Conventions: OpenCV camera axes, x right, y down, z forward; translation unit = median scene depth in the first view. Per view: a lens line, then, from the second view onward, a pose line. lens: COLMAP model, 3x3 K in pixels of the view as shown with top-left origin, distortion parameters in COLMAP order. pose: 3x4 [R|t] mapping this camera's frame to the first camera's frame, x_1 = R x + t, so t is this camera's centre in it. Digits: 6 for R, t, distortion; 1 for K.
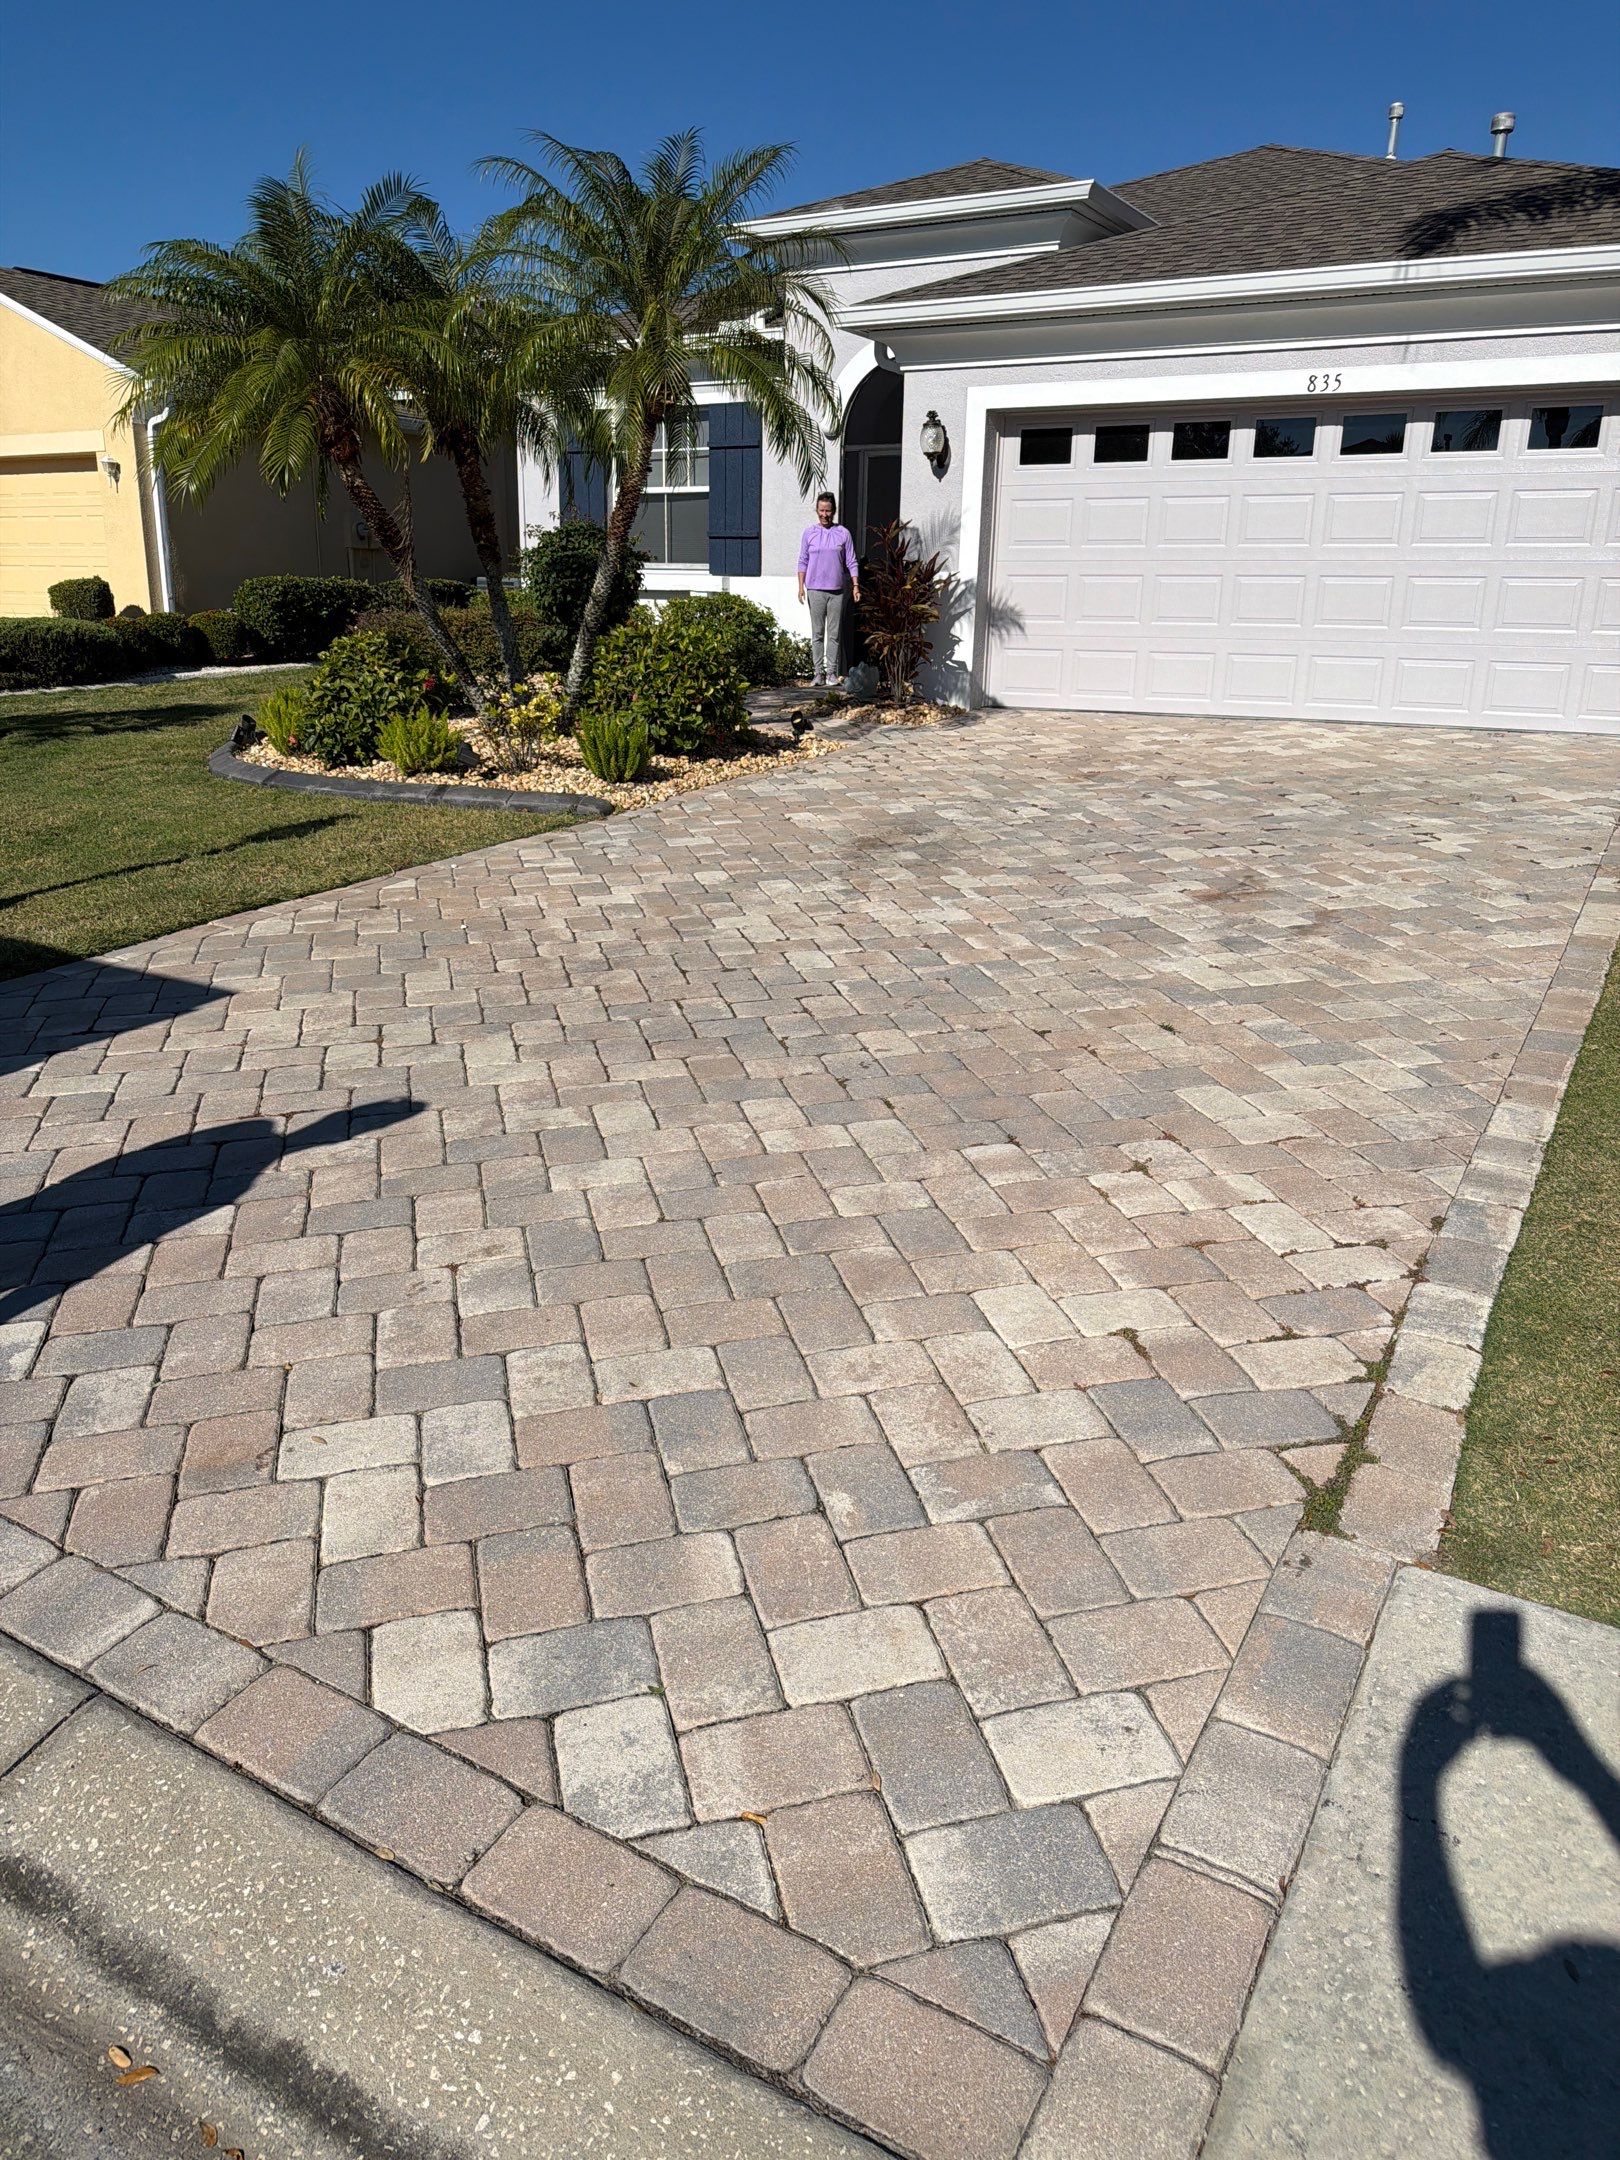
lens RADIAL K [[1509.0, 0, 809.2], [0, 1509.0, 1073.5], [0, 0, 1]] dist [0.137188, -0.238320]
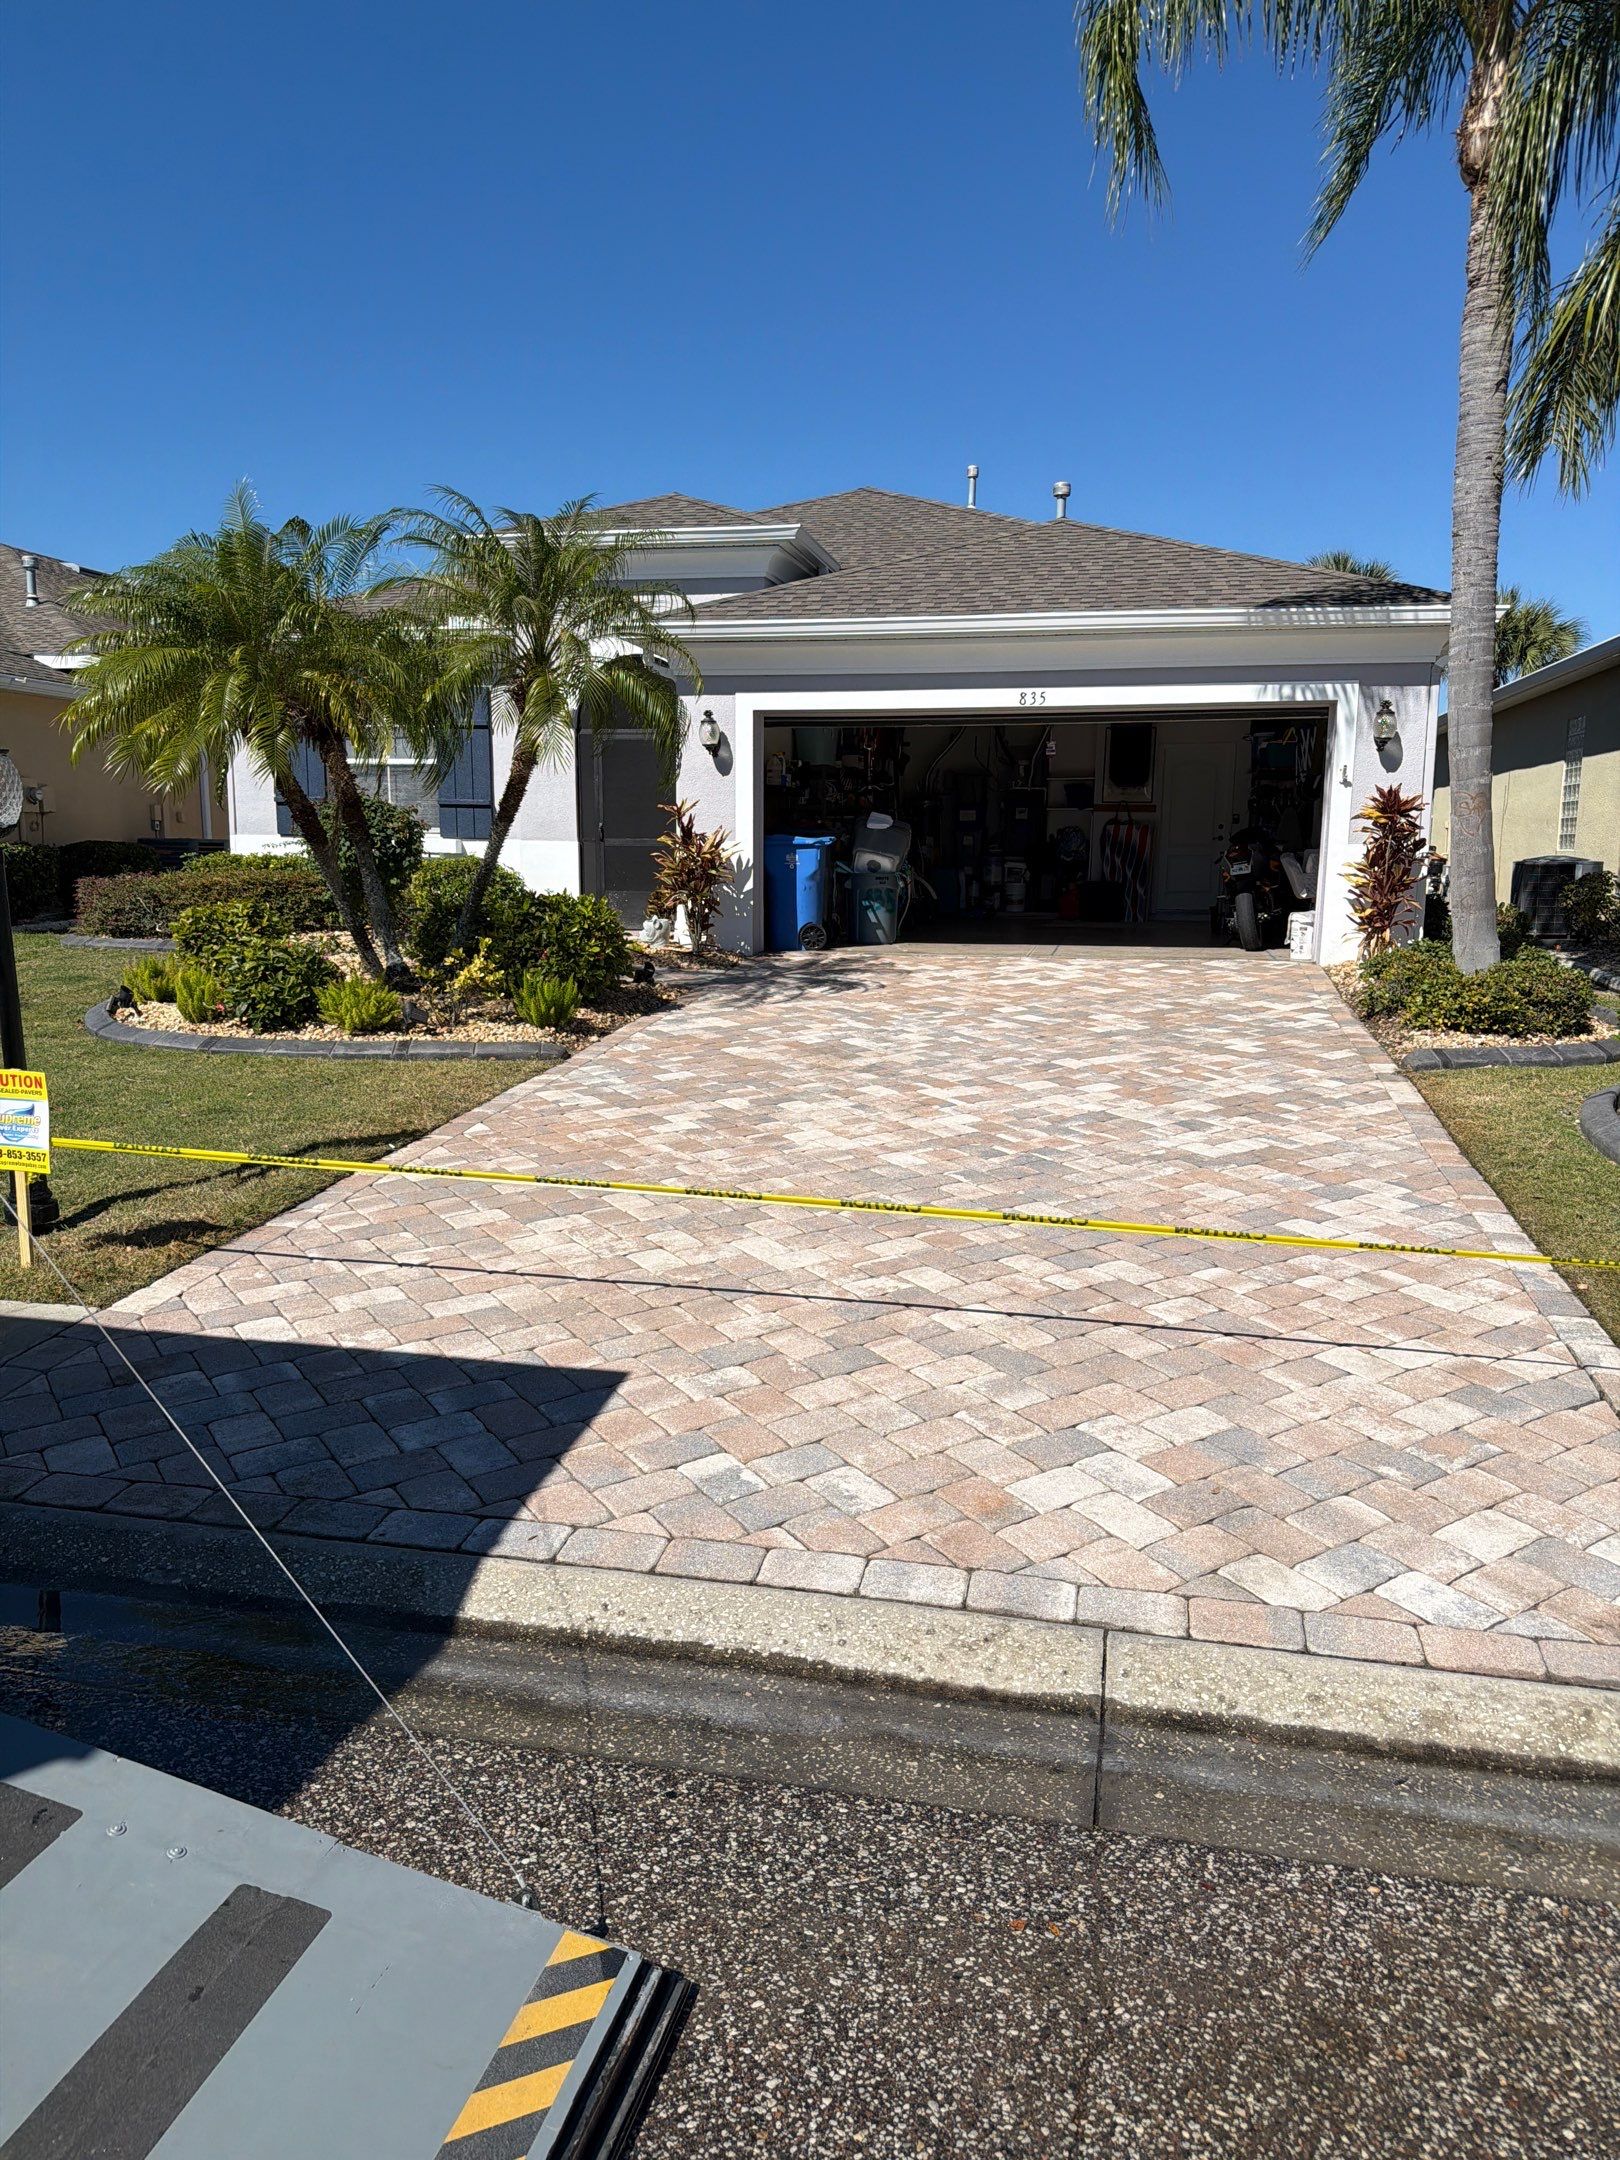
lens RADIAL K [[1505.2, 0, 803.9], [0, 1505.2, 1095.5], [0, 0, 1]] dist [0.149422, -0.292306]
pose [[0.949009, -0.062772, 0.308935, -0.505815], [0.103666, 0.987614, -0.117777, 0.012143], [-0.297715, 0.143798, 0.943763, -0.178760]]
